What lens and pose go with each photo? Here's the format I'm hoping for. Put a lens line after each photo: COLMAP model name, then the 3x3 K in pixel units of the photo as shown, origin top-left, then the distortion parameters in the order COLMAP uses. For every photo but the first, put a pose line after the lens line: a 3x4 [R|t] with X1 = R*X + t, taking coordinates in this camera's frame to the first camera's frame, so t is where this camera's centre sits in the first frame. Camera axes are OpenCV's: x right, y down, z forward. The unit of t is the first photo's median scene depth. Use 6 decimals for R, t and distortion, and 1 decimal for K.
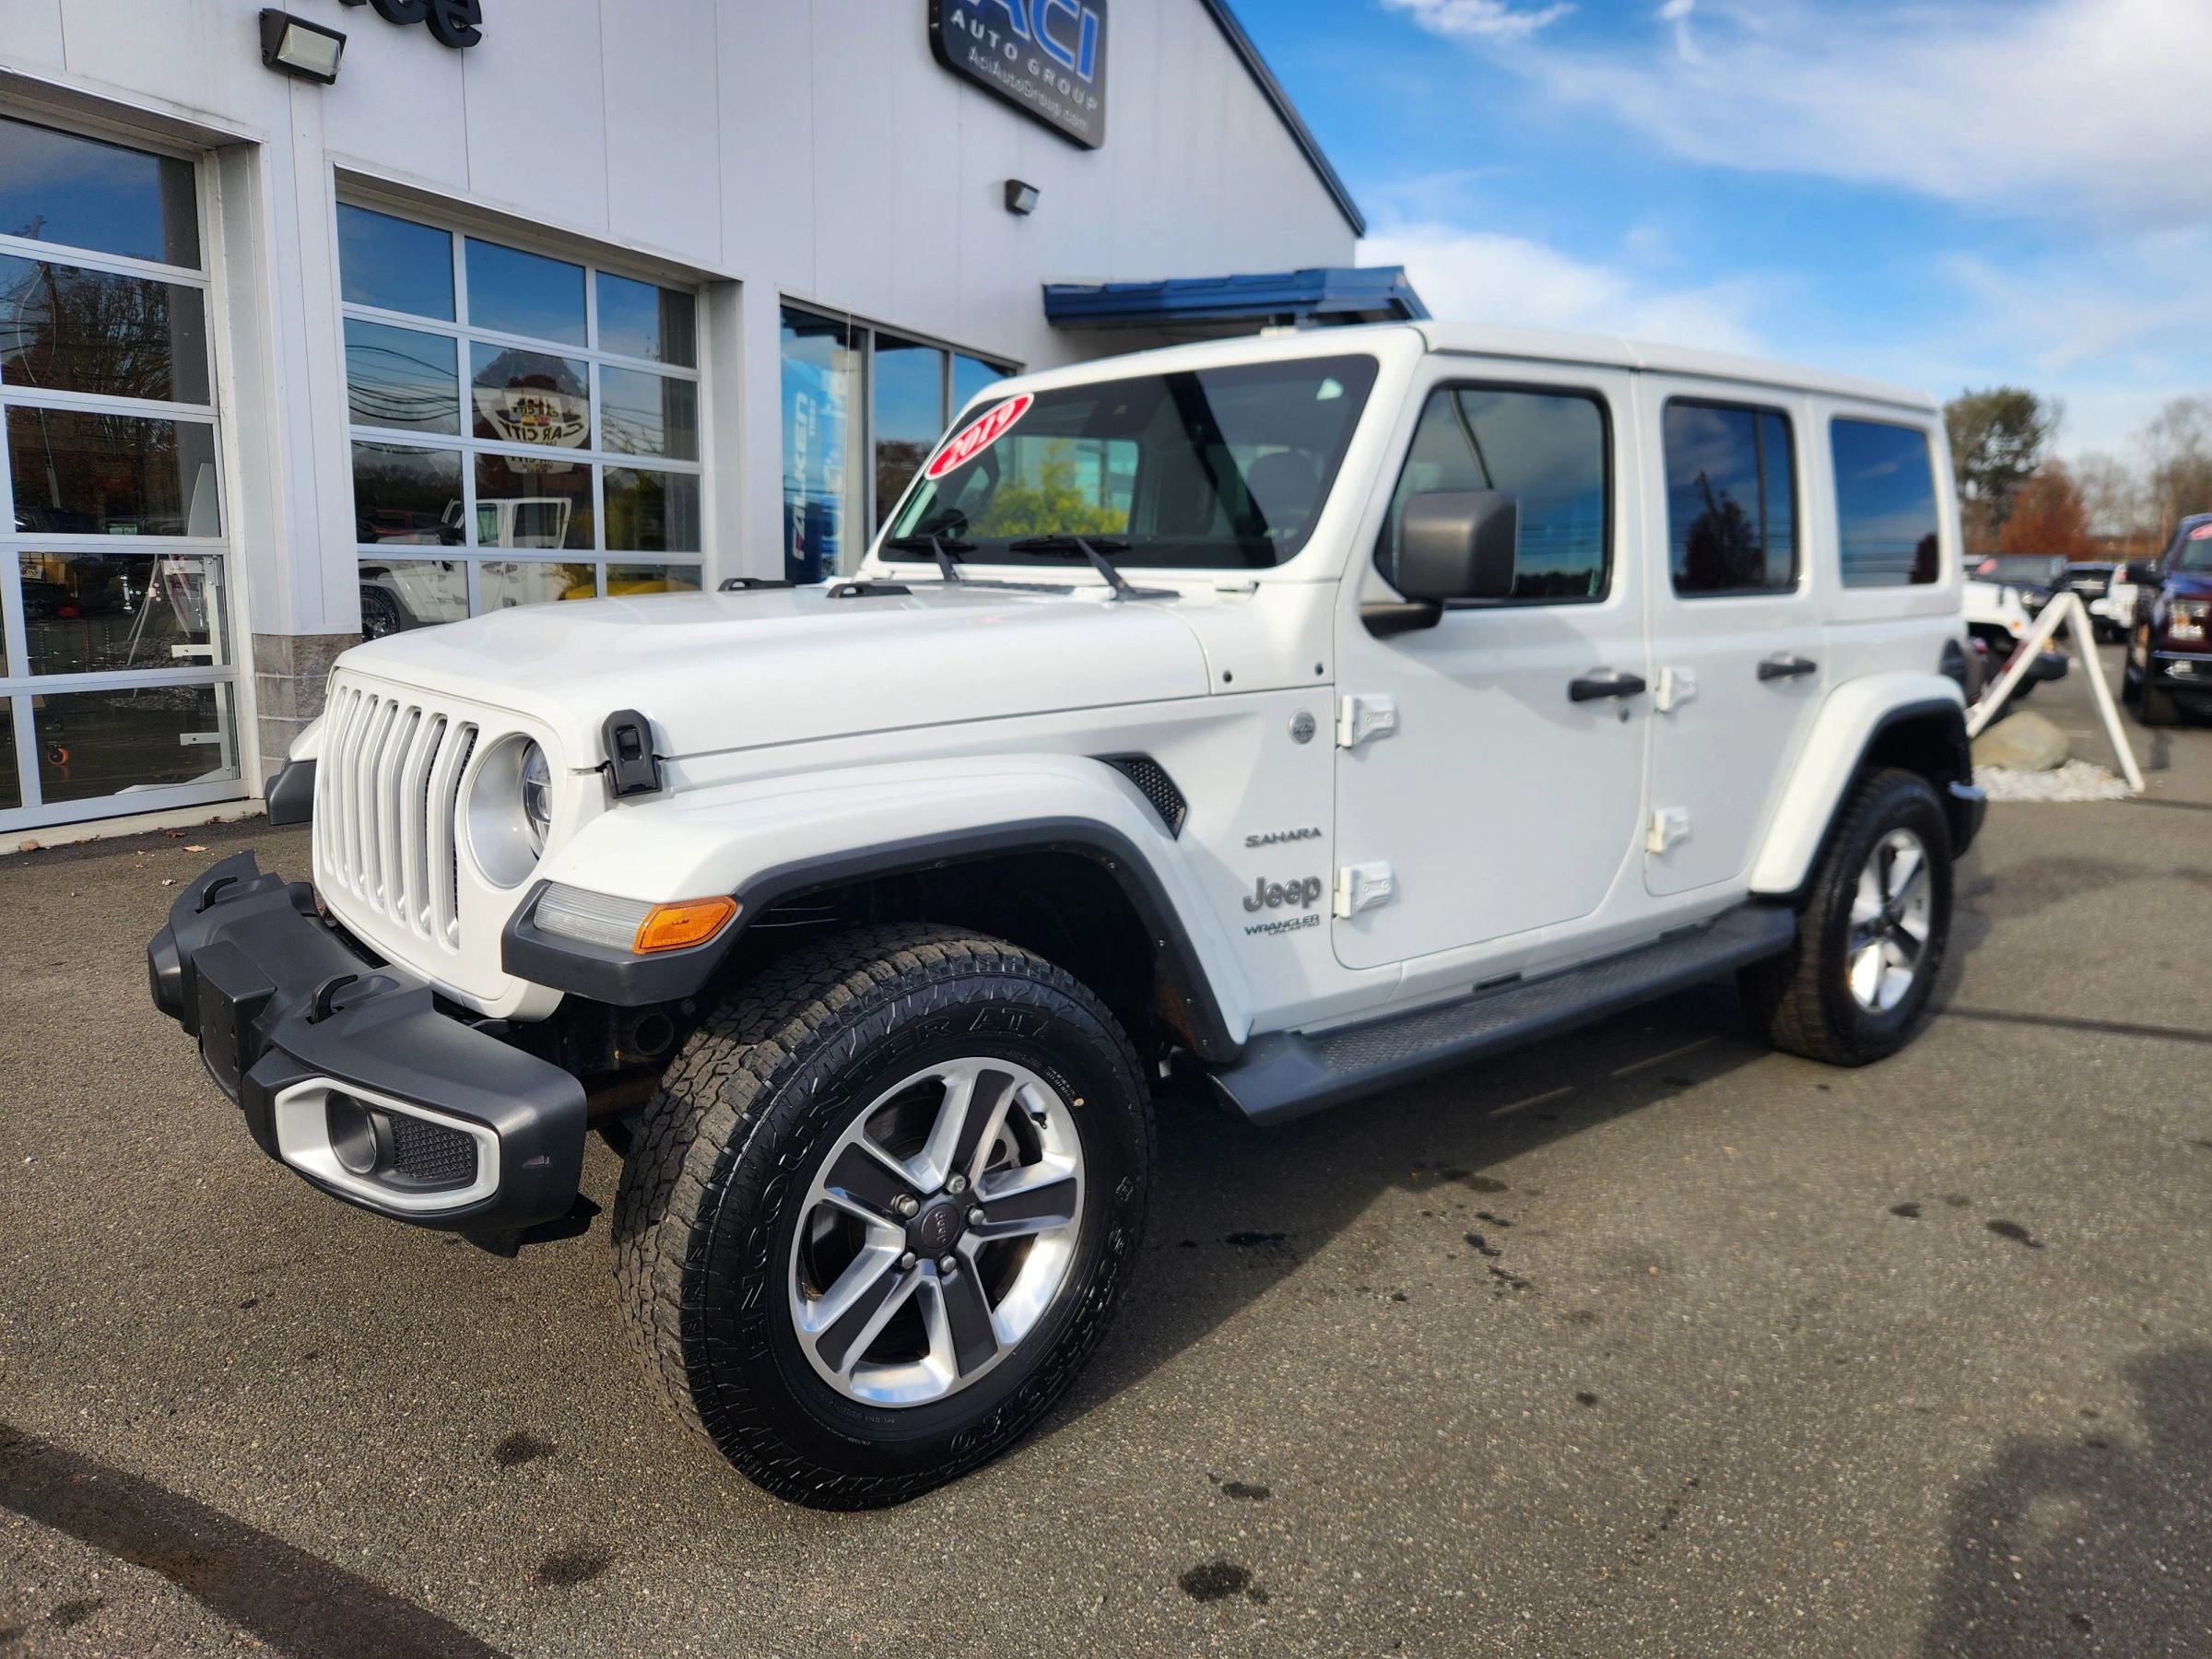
lens RADIAL K [[1479.6, 0, 1111.4], [0, 1479.6, 798.2], [0, 0, 1]] dist [0.055206, -0.064690]
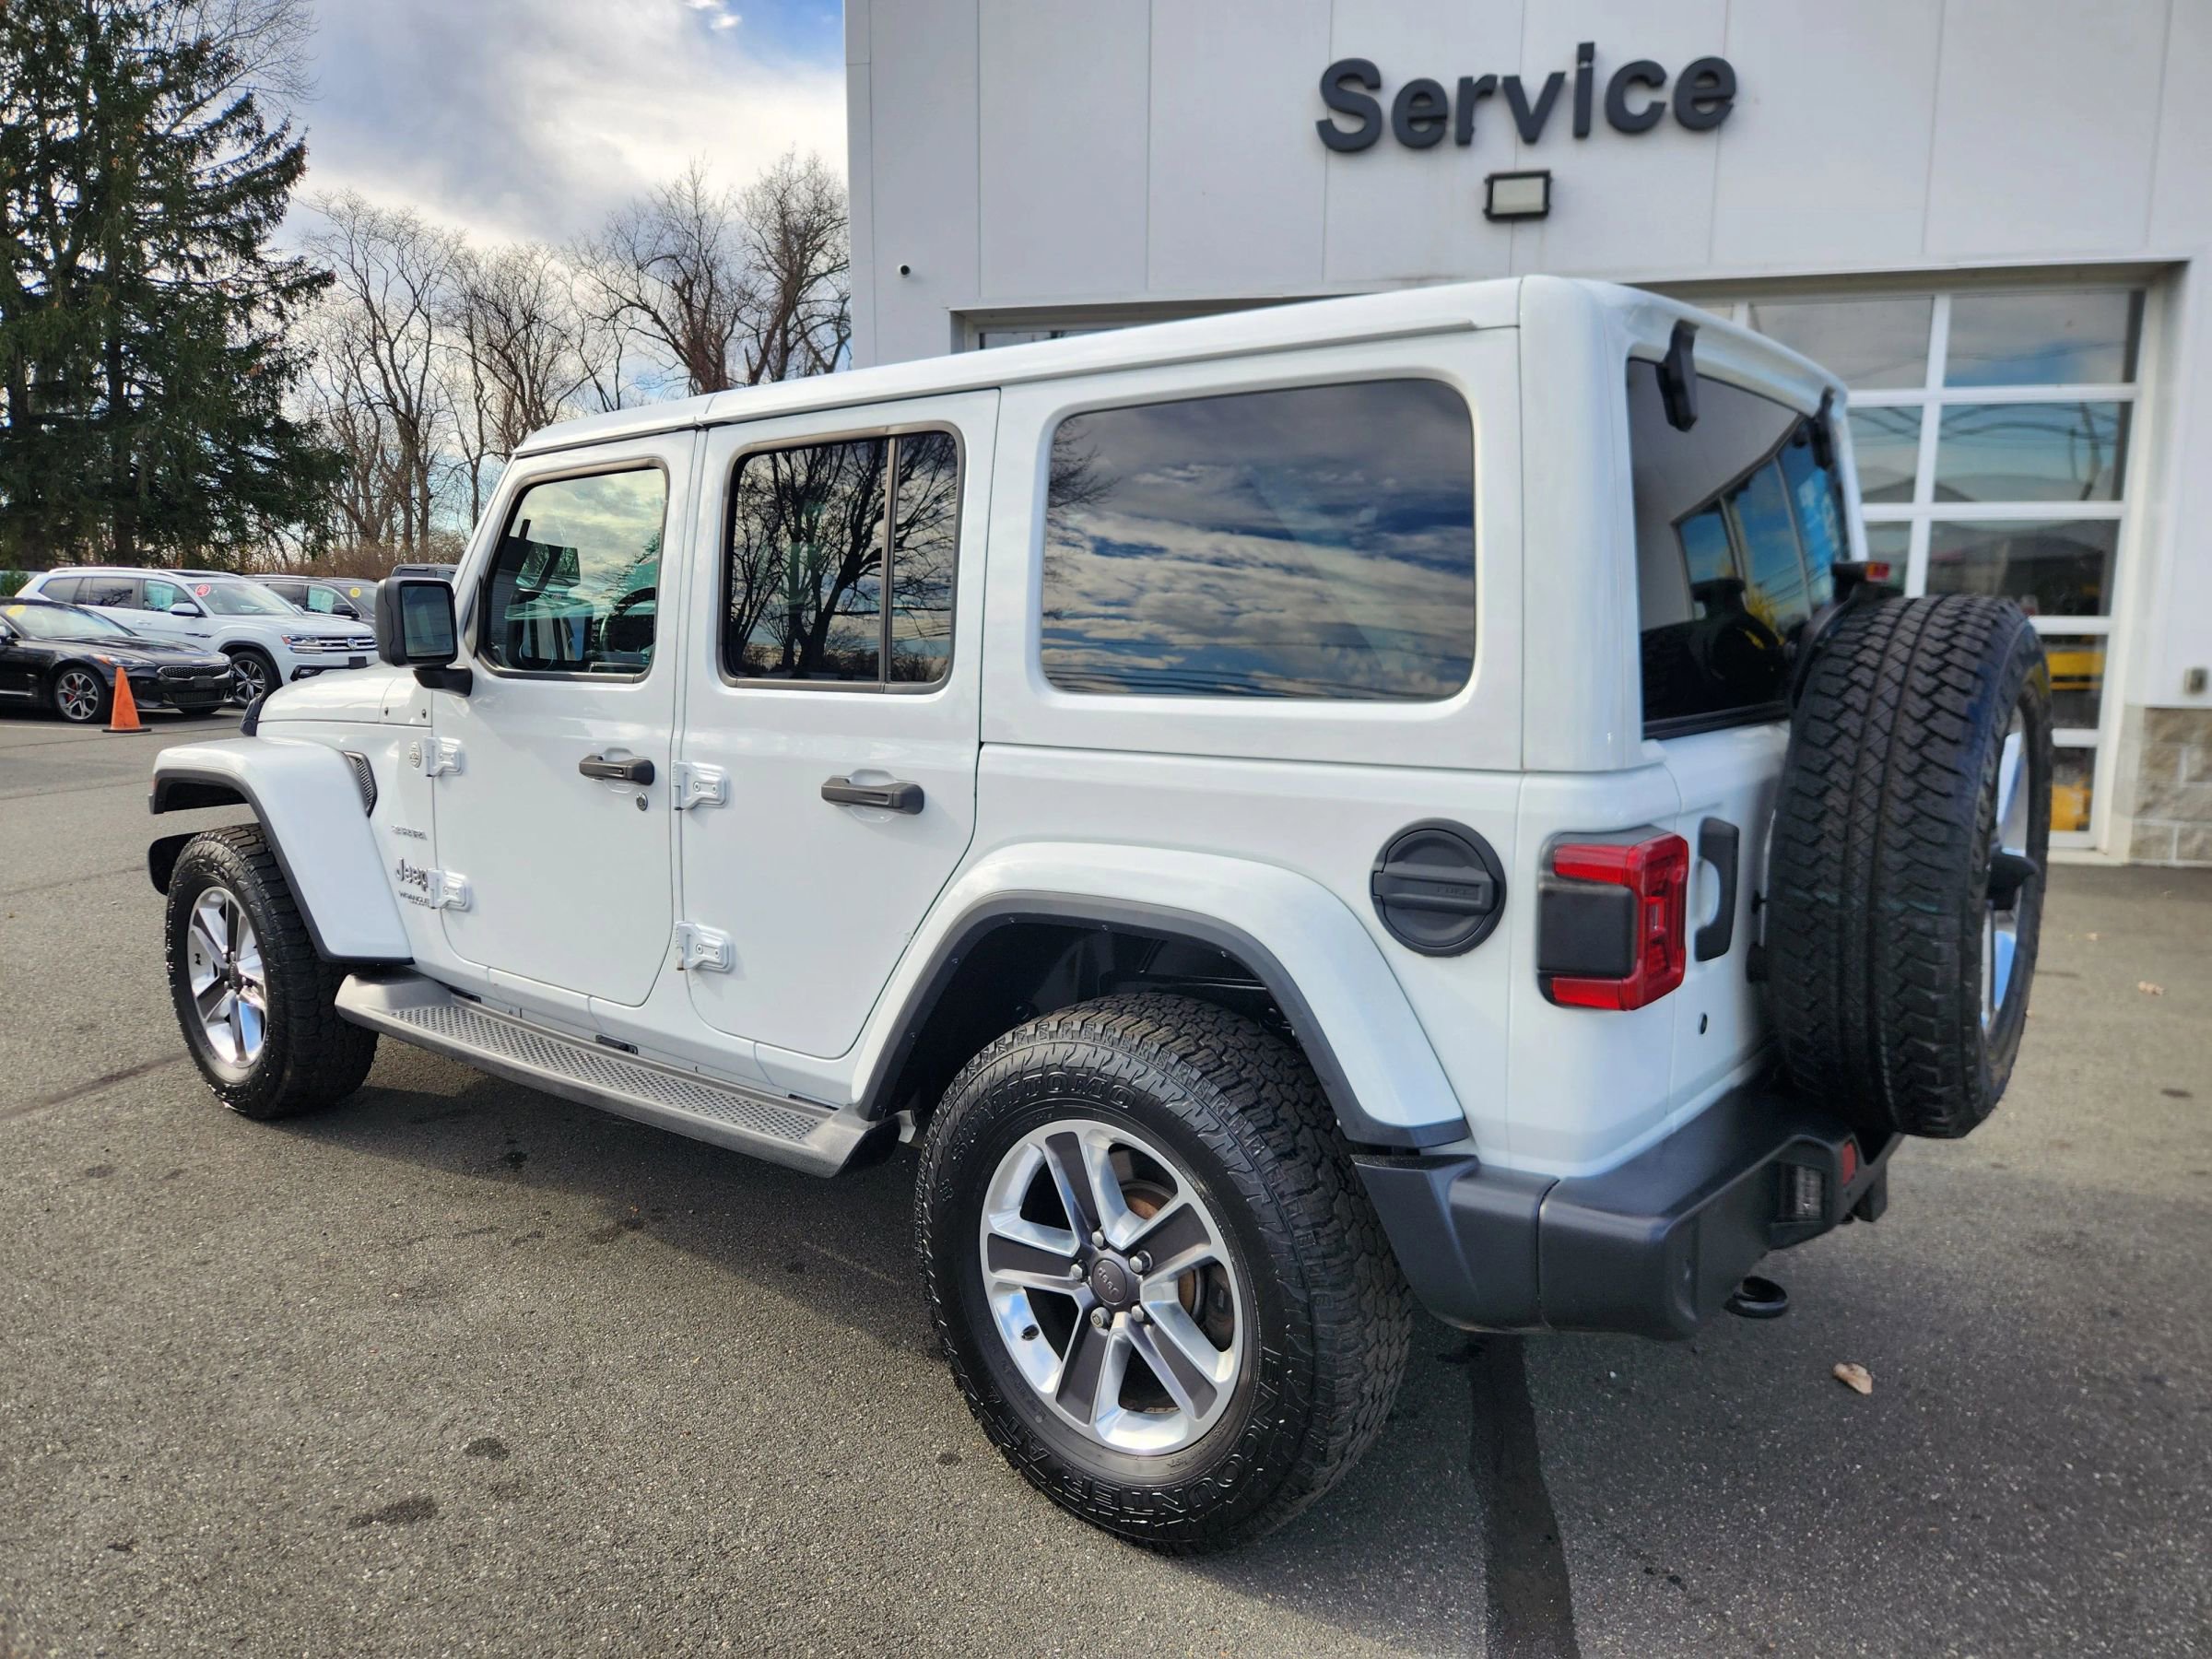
lens RADIAL K [[1478.0, 0, 1082.6], [0, 1478.0, 830.7], [0, 0, 1]] dist [0.069589, -0.061010]
pose [[0.204871, 0.133215, -0.969681, 1.357213], [-0.158591, 0.982122, 0.101418, -0.183787], [0.965855, 0.133005, 0.222335, 1.105848]]
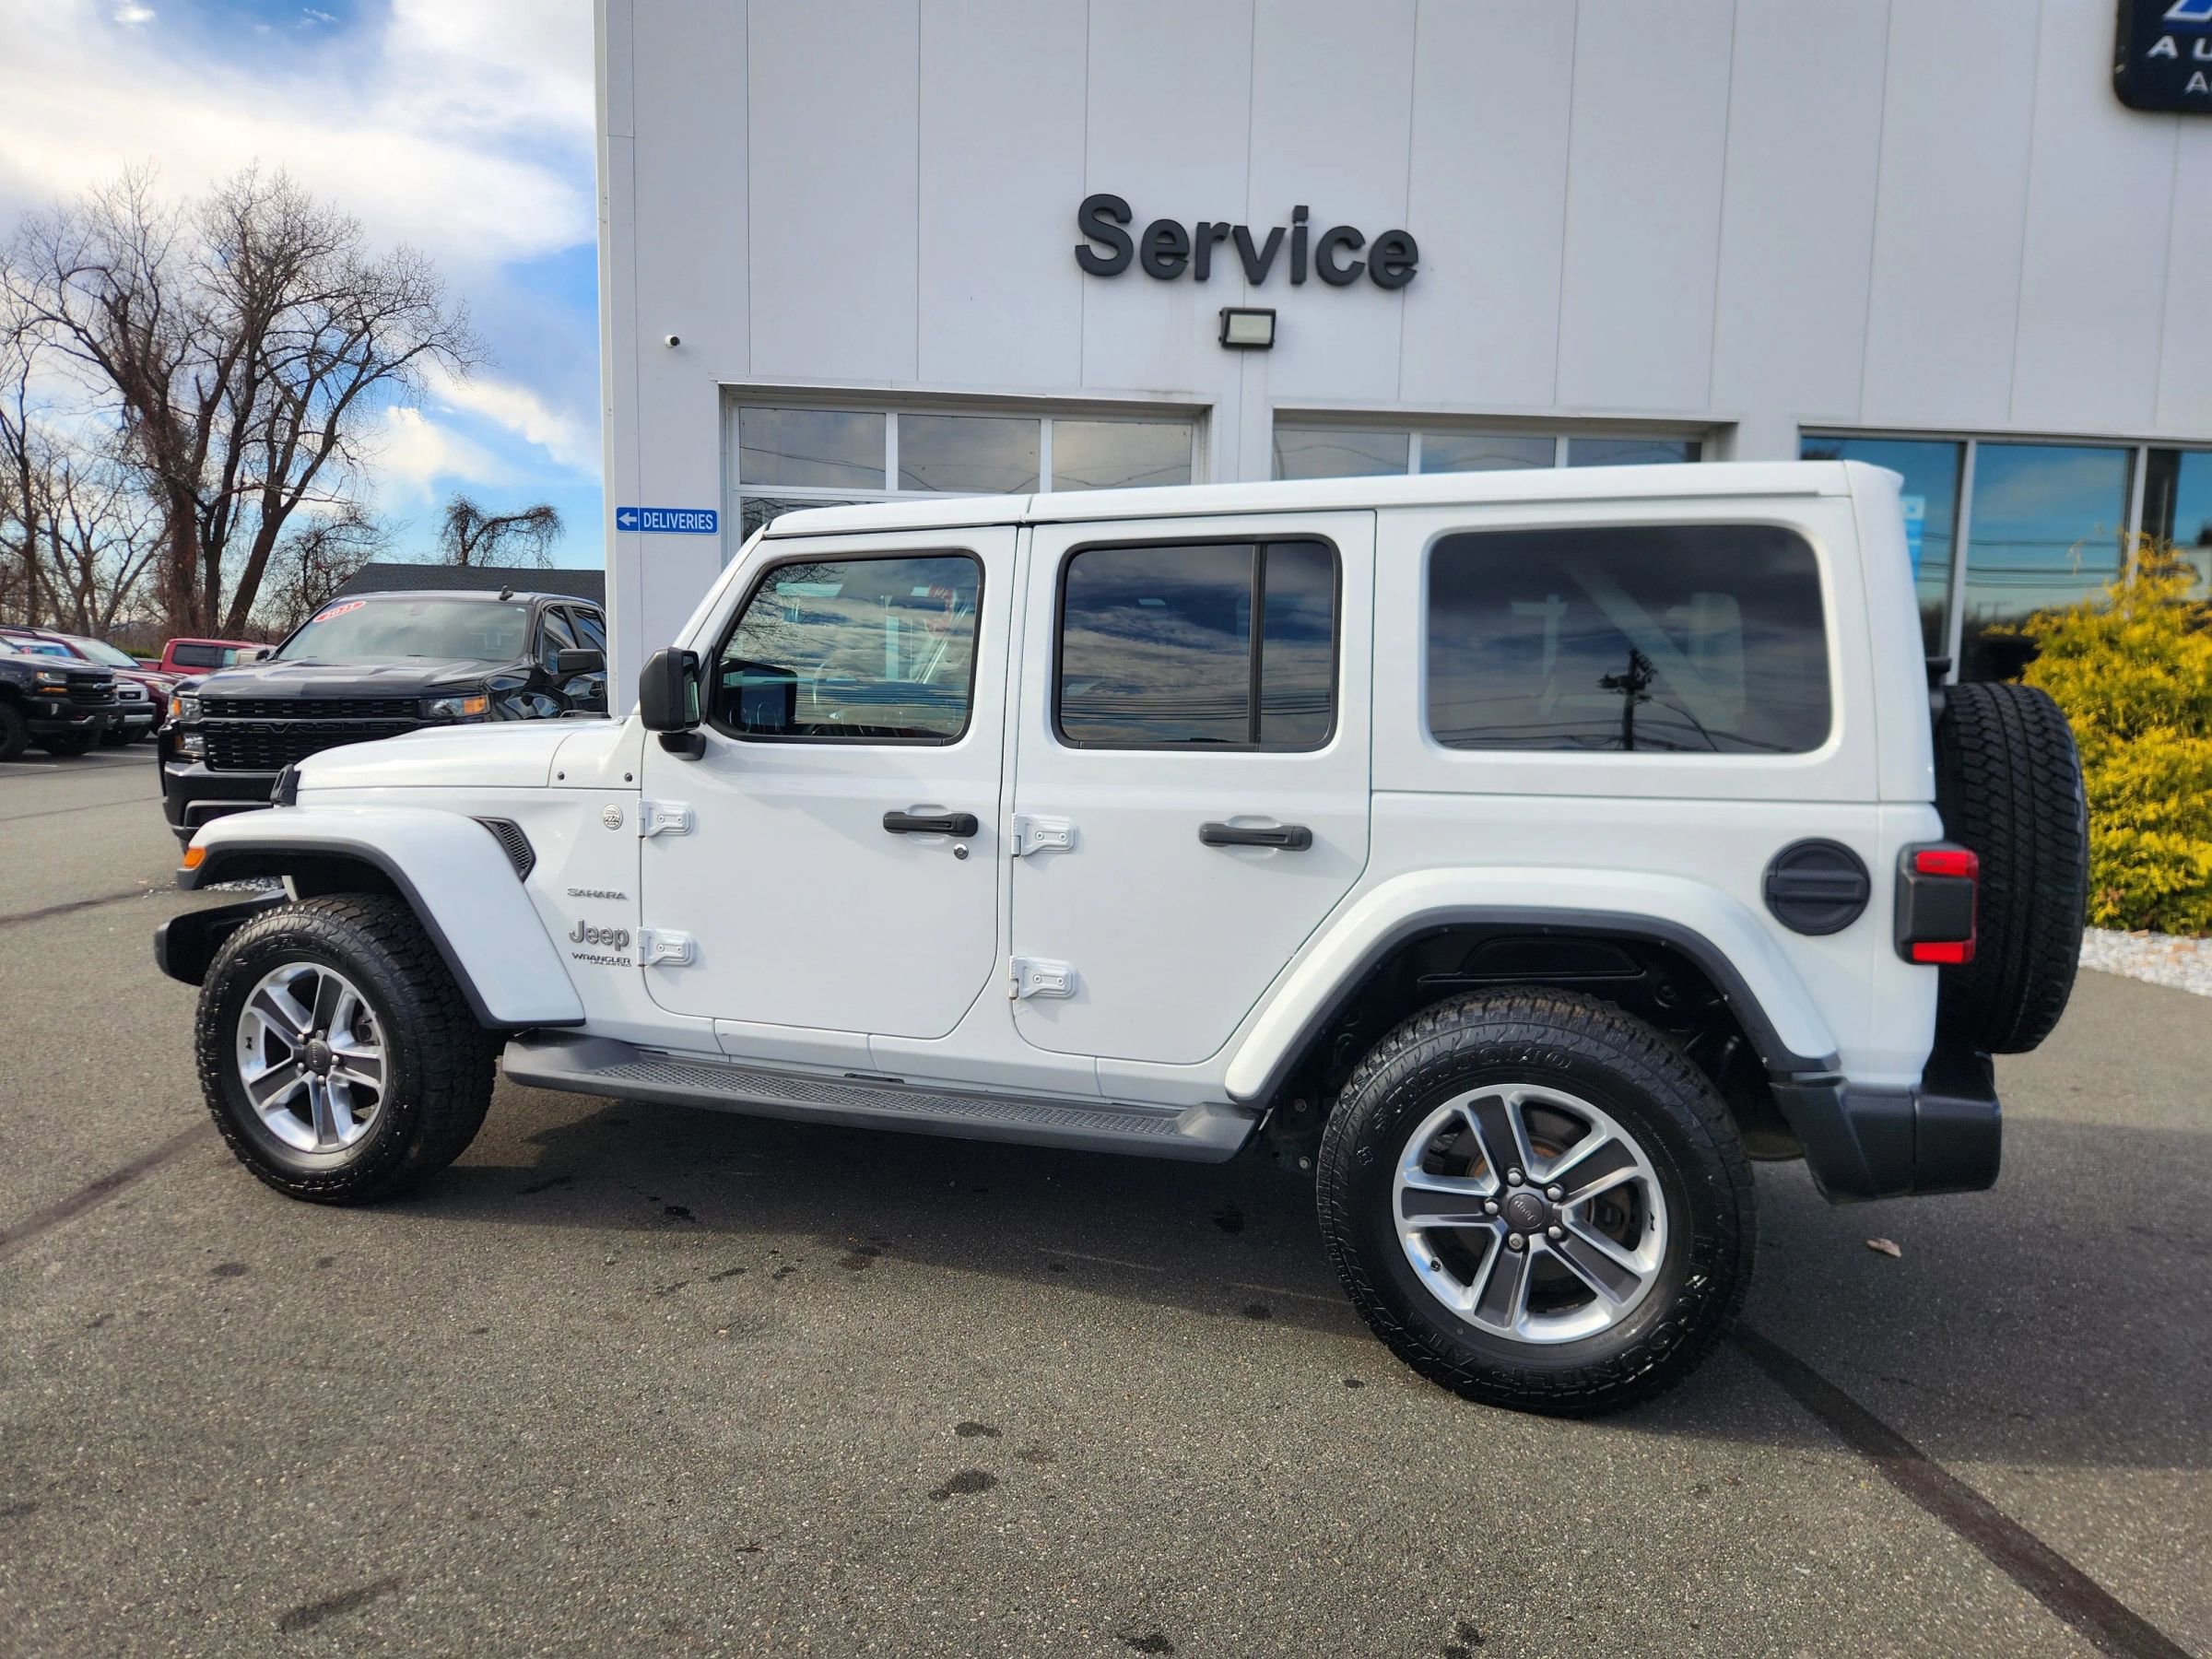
lens RADIAL K [[1478.0, 0, 1082.6], [0, 1478.0, 830.7], [0, 0, 1]] dist [0.069589, -0.061010]
pose [[0.502952, 0.081915, -0.860424, 1.325887], [-0.148544, 0.988879, 0.007314, -0.095352], [0.851454, 0.124132, 0.509526, 0.569176]]
